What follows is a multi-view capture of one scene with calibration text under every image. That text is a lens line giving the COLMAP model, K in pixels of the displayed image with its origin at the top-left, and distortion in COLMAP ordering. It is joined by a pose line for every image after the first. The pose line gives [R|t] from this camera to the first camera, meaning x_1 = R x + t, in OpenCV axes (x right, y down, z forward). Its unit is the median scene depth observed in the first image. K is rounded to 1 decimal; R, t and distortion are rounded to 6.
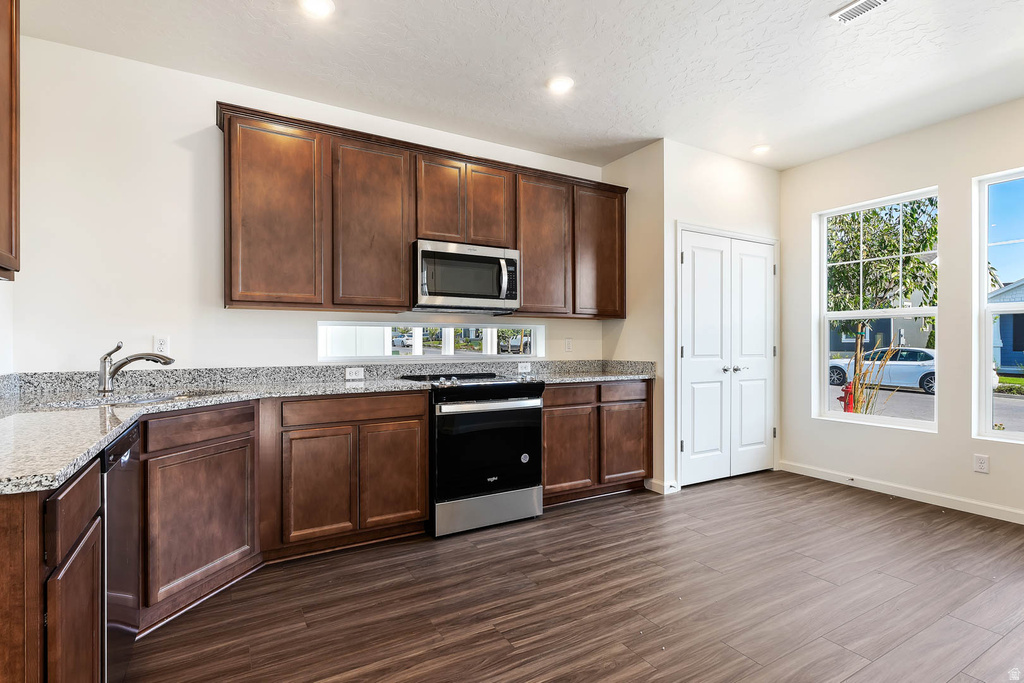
lens RADIAL K [[494.2, 0, 509.7], [0, 494.2, 343.8], [0, 0, 1]] dist [0.000760, 0.000501]
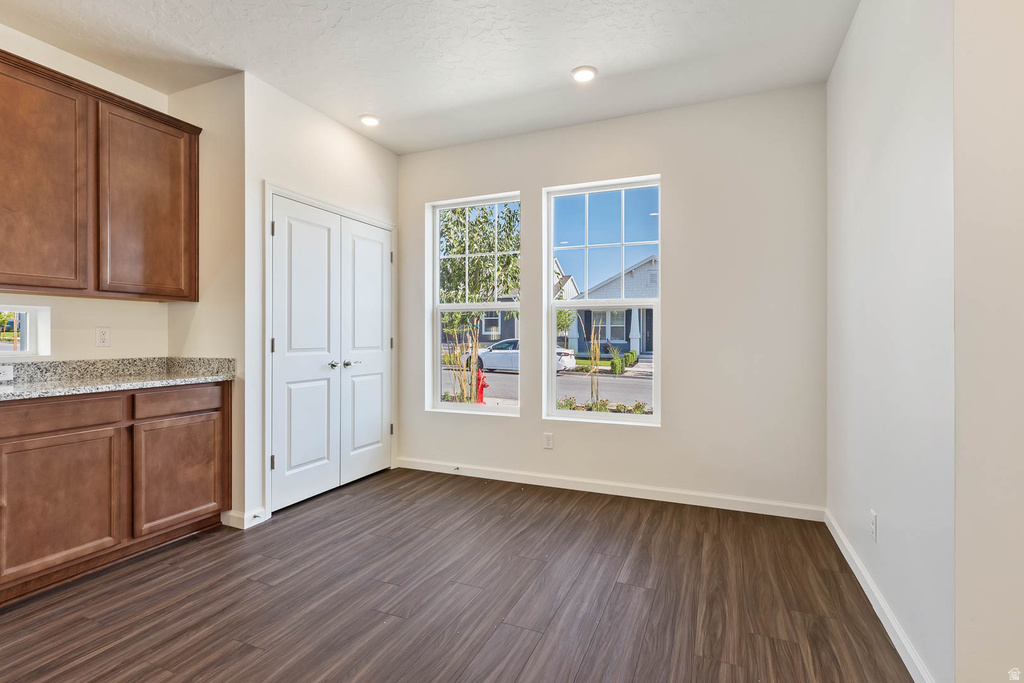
lens RADIAL K [[488.4, 0, 508.4], [0, 488.4, 333.5], [0, 0, 1]] dist [0.000548, -0.000027]
pose [[0.805072, 0.002661, 0.593172, 0.199390], [-0.000164, 0.999991, -0.004263, 0.000781], [-0.593178, 0.003335, 0.805065, 0.141311]]
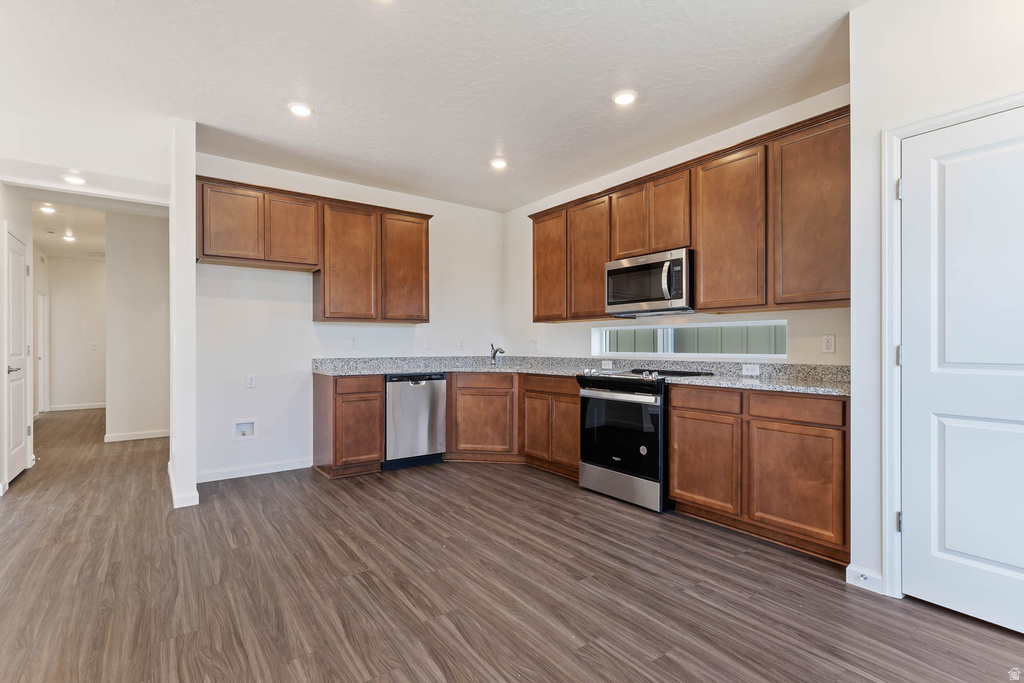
lens RADIAL K [[486.8, 0, 508.9], [0, 486.8, 345.7], [0, 0, 1]] dist [0.002481, 0.000328]
pose [[0.108334, 0.002078, -0.994112, 0.920810], [0.002574, 0.999994, 0.002371, 0.002702], [0.994111, -0.002816, 0.108328, 0.530528]]
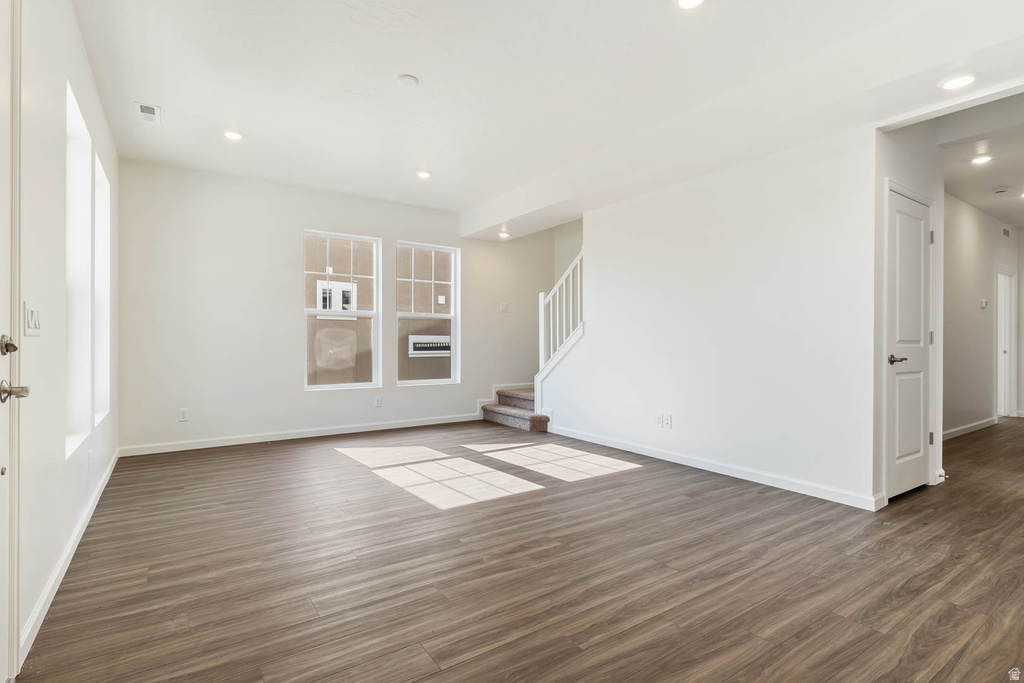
lens RADIAL K [[494.2, 0, 509.7], [0, 494.2, 343.8], [0, 0, 1]] dist [0.000760, 0.000501]
pose [[-0.997377, -0.002181, -0.072346, 0.482110], [-0.002523, 0.999986, 0.004634, 0.024884], [0.072335, 0.004805, -0.997369, 0.386876]]
